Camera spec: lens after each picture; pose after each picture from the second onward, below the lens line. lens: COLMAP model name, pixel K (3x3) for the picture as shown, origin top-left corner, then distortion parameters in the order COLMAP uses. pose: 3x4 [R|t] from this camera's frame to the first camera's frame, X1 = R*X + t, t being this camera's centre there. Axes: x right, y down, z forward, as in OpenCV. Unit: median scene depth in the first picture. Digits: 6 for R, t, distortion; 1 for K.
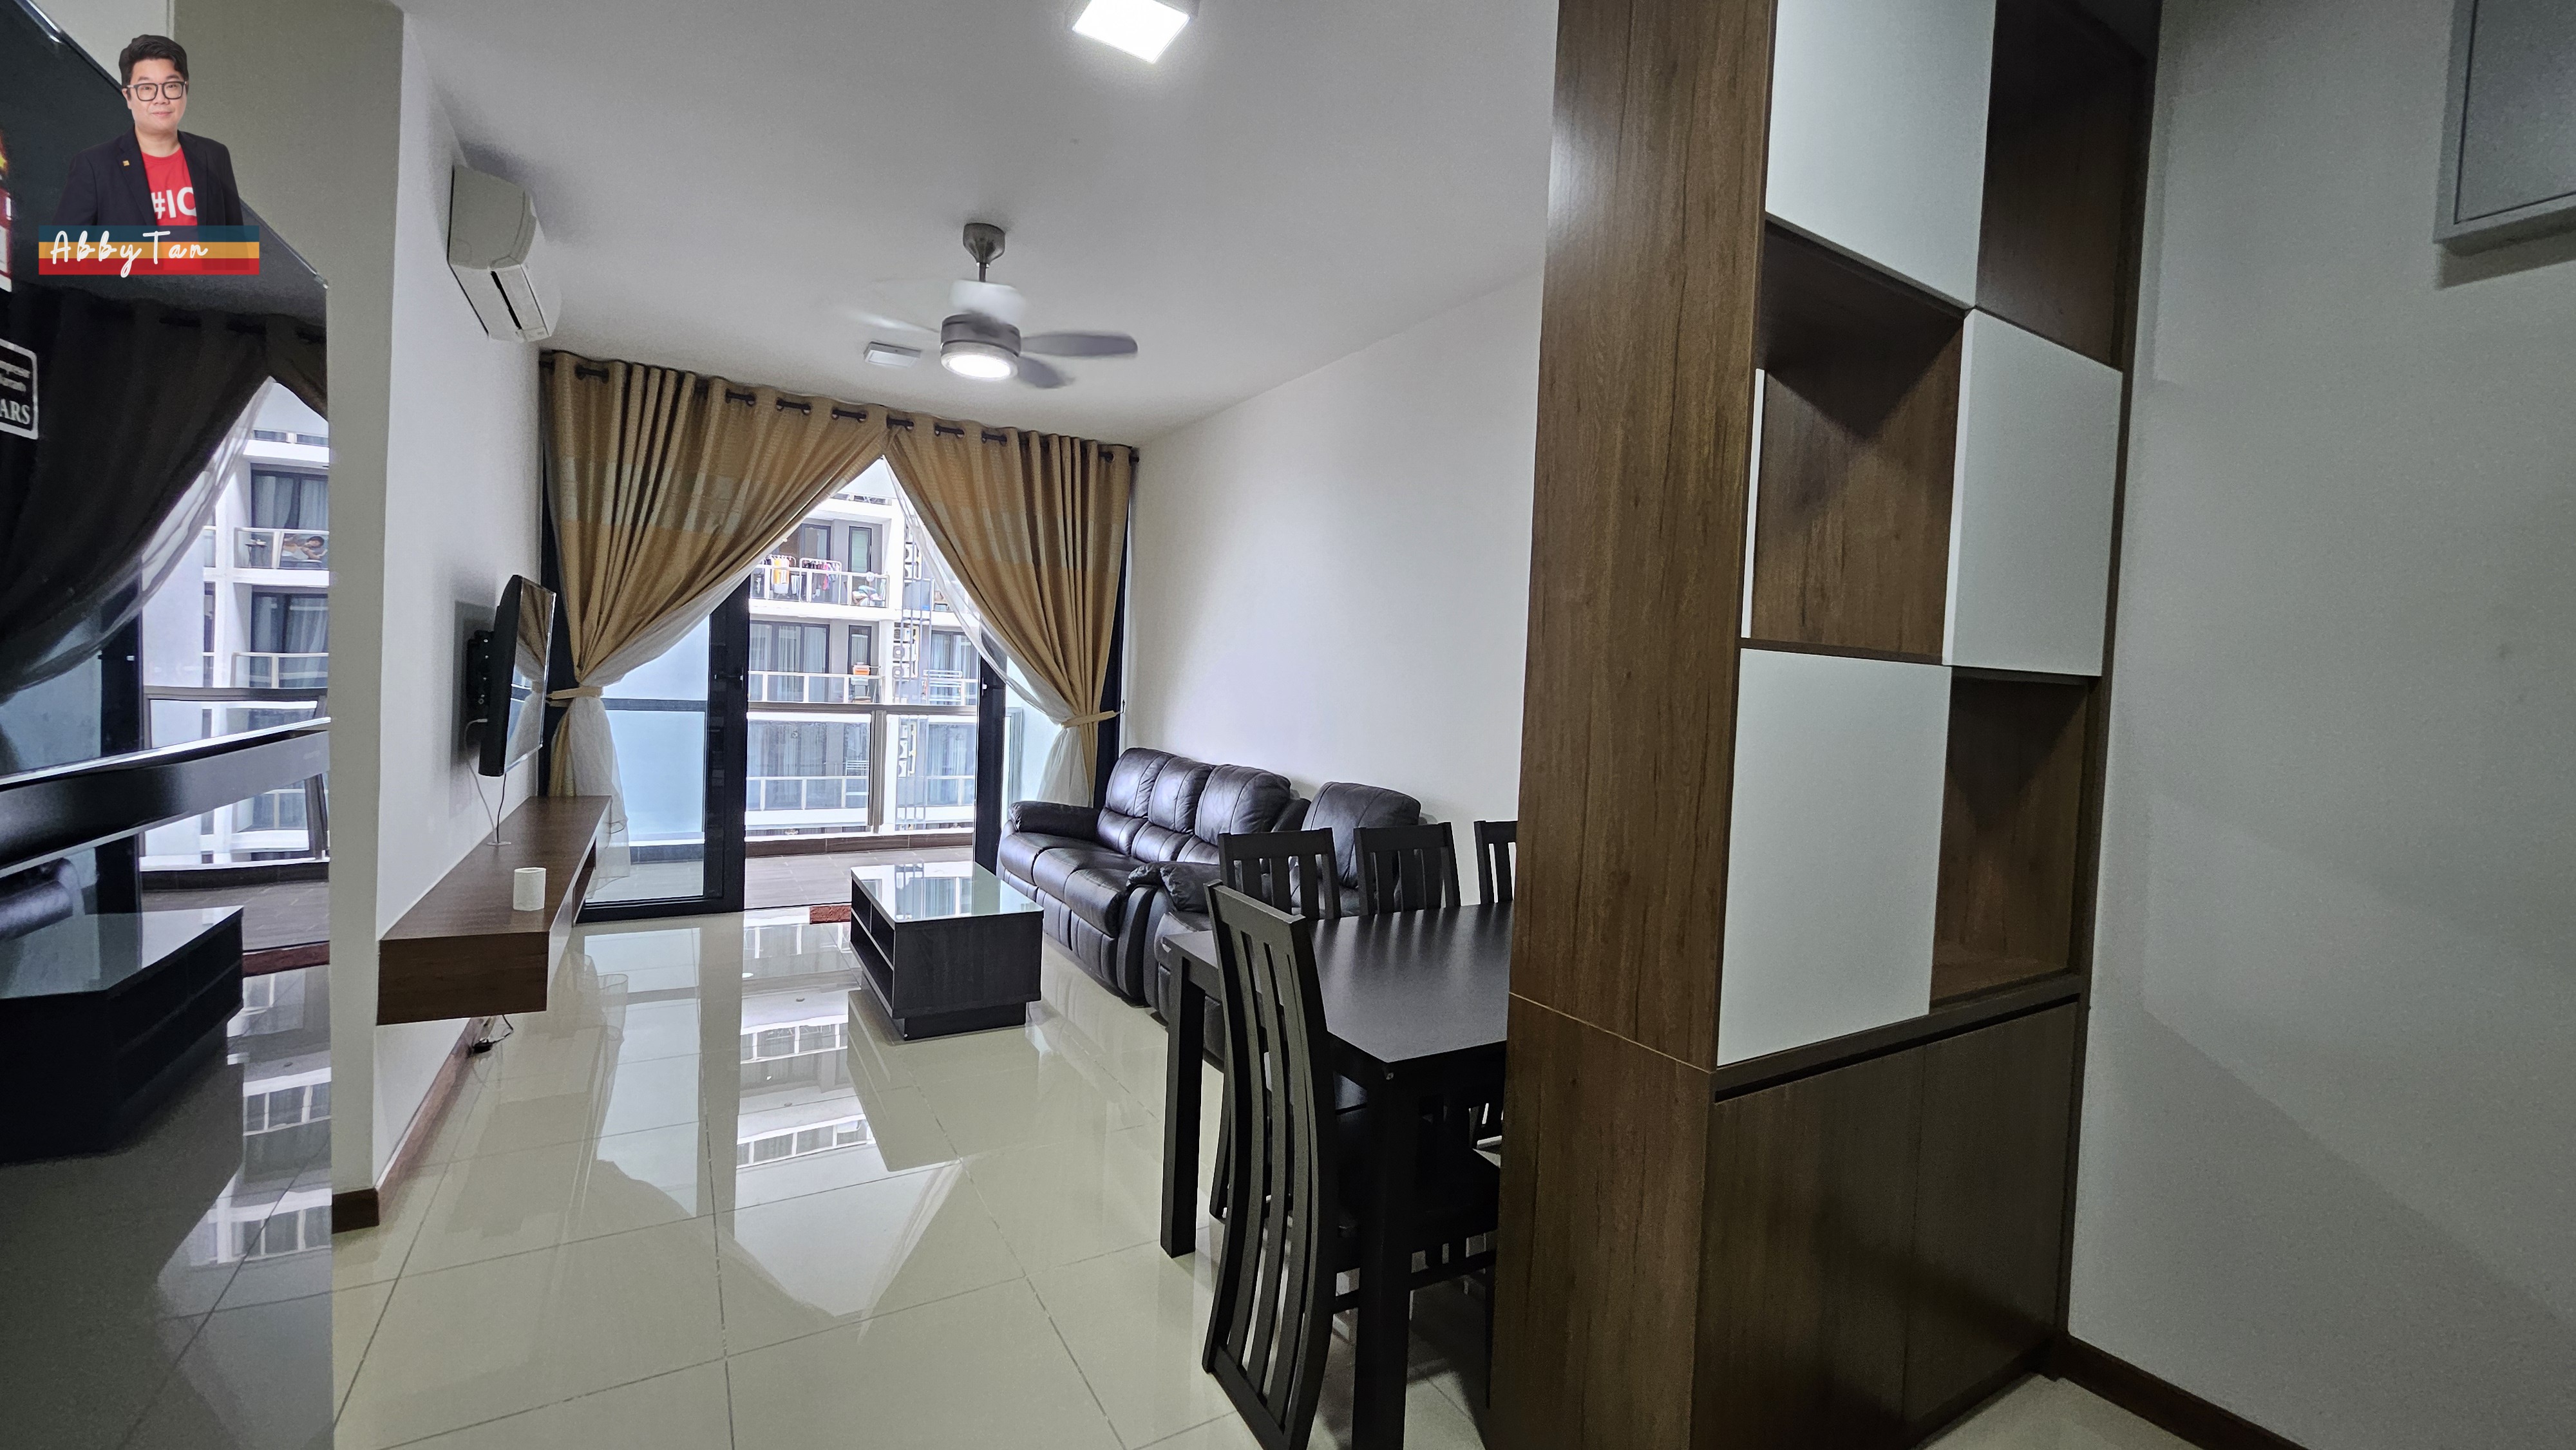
lens RADIAL K [[1007.5, 0, 1282.4], [0, 1007.5, 718.1], [0, 0, 1]] dist [0.003527, 0.000367]
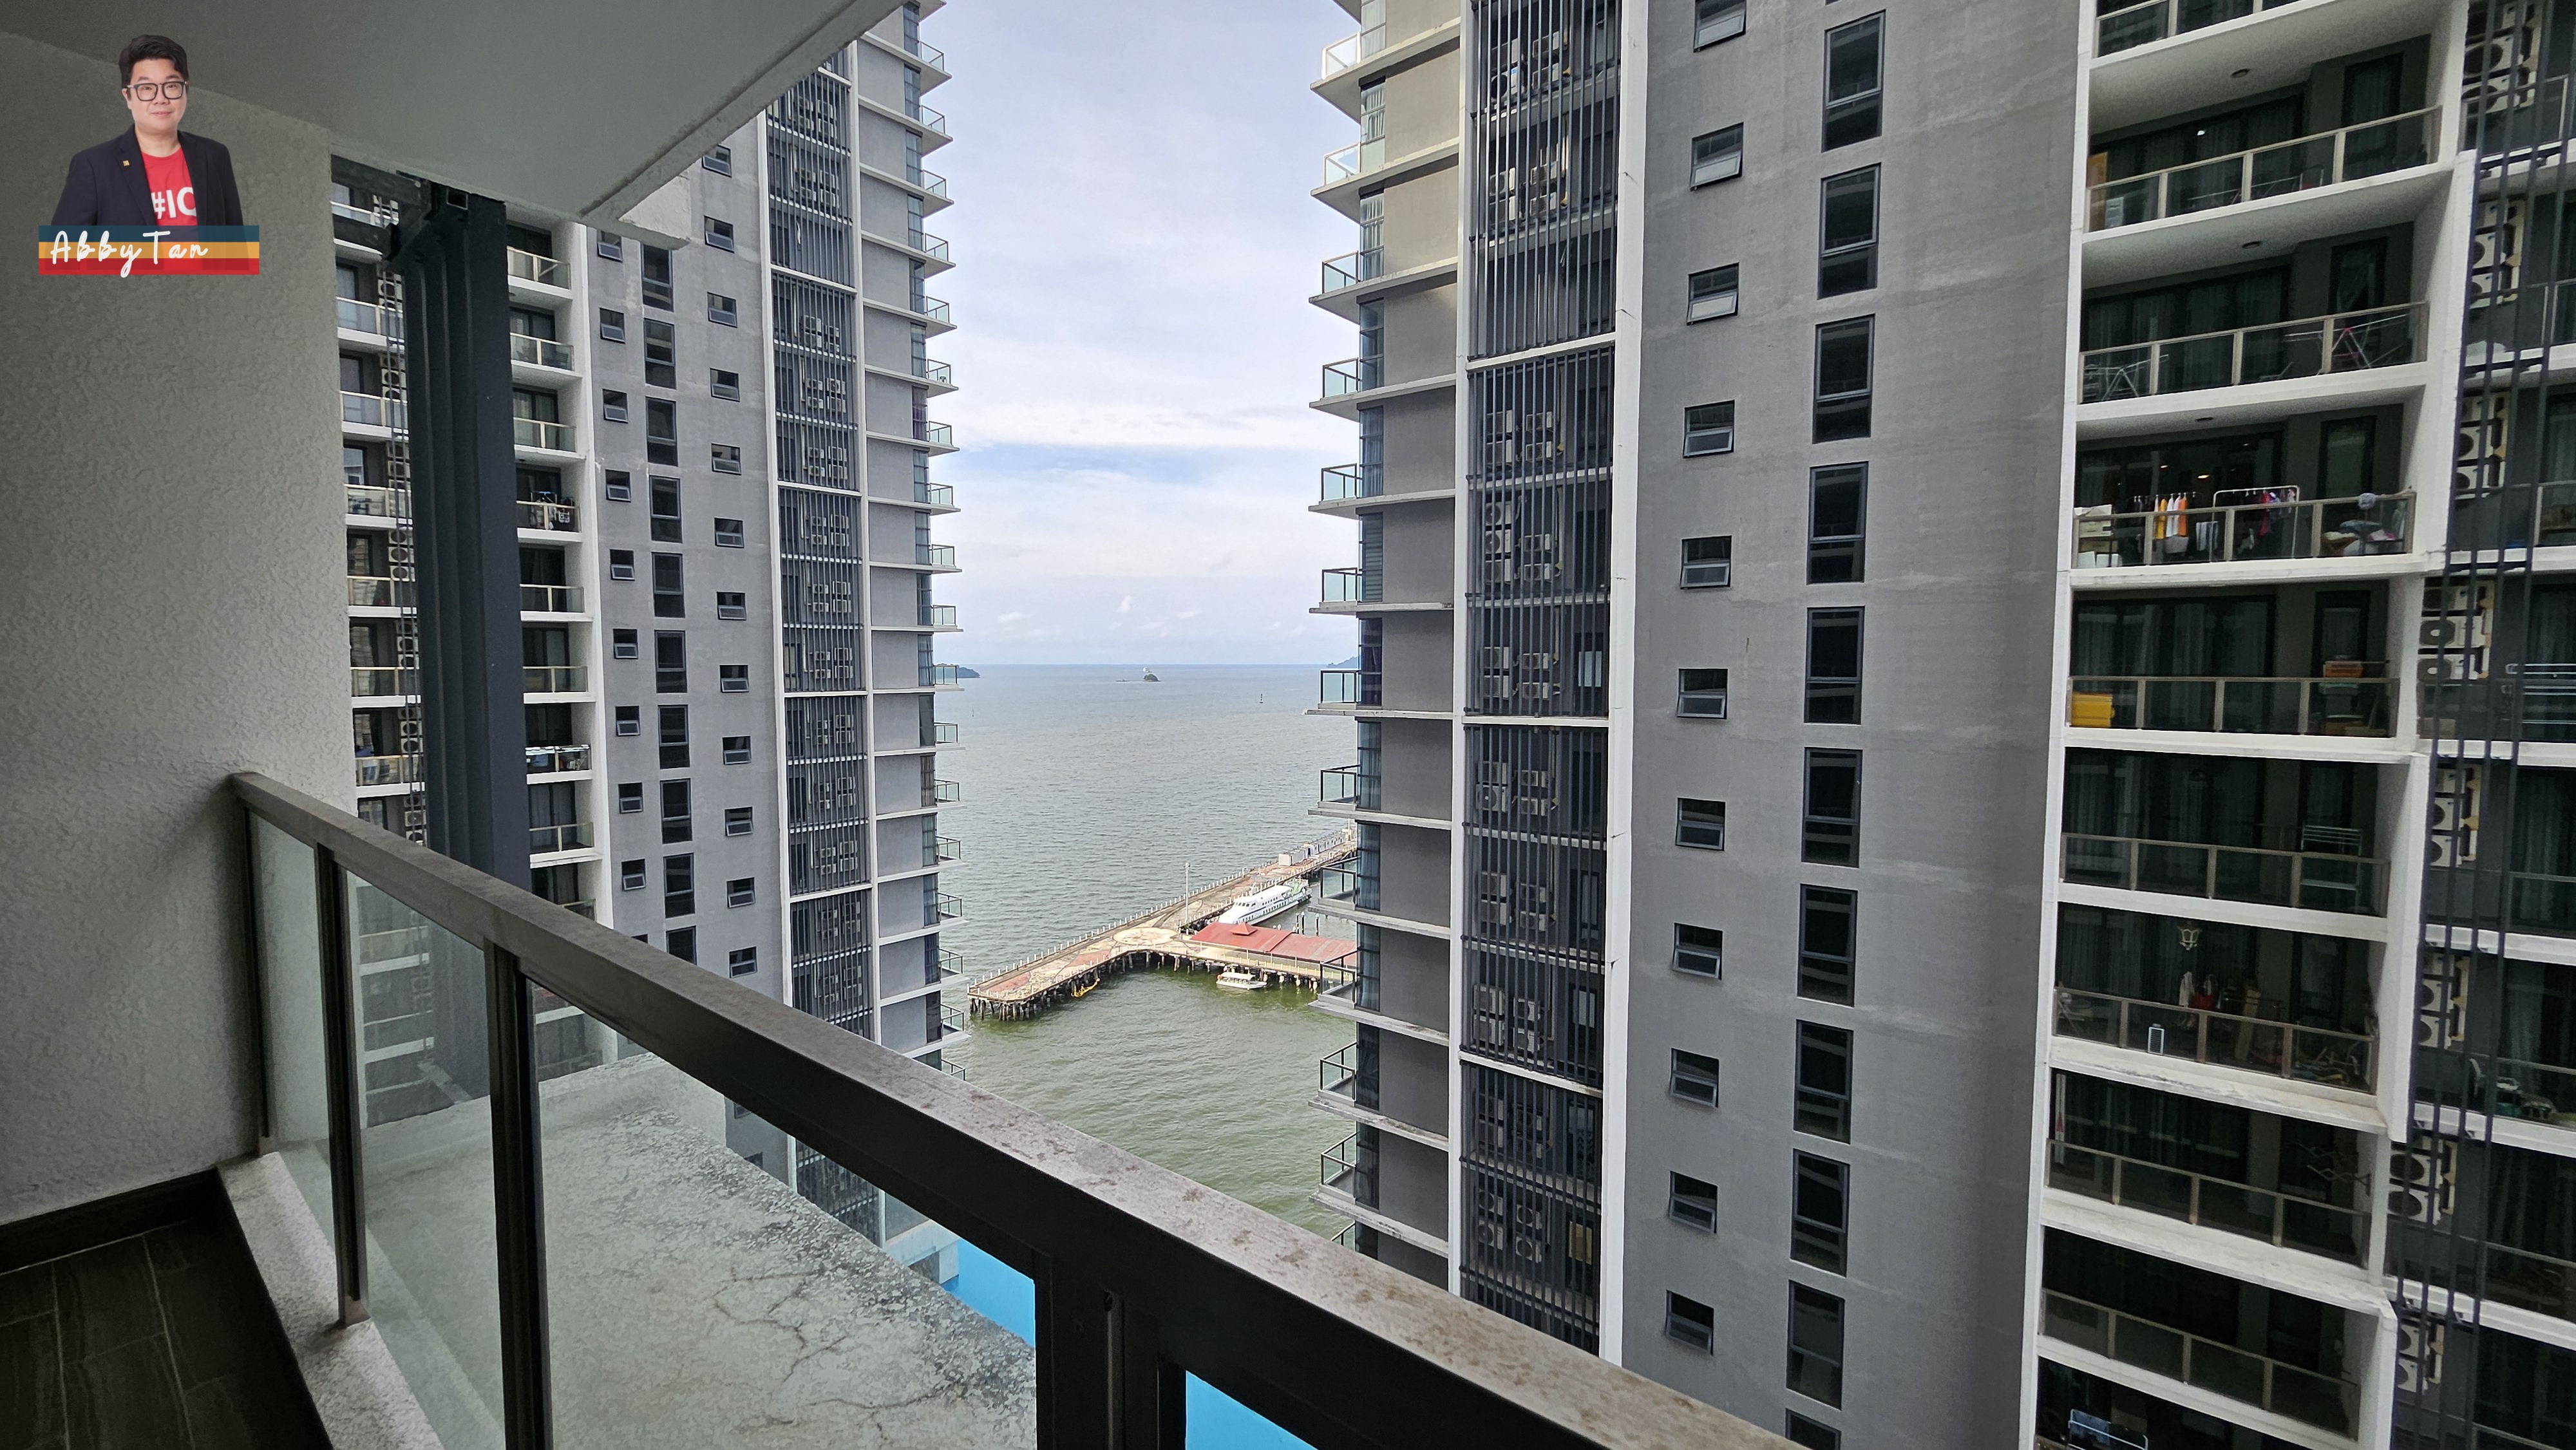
lens RADIAL K [[1007.5, 0, 1285.0], [0, 1007.5, 719.6], [0, 0, 1]] dist [0.003527, 0.000367]
pose [[0.348015, 0.009675, -0.937439, -0.089655], [-0.019232, 0.999810, 0.003179, -0.008499], [0.937292, 0.016922, 0.348135, 0.242047]]
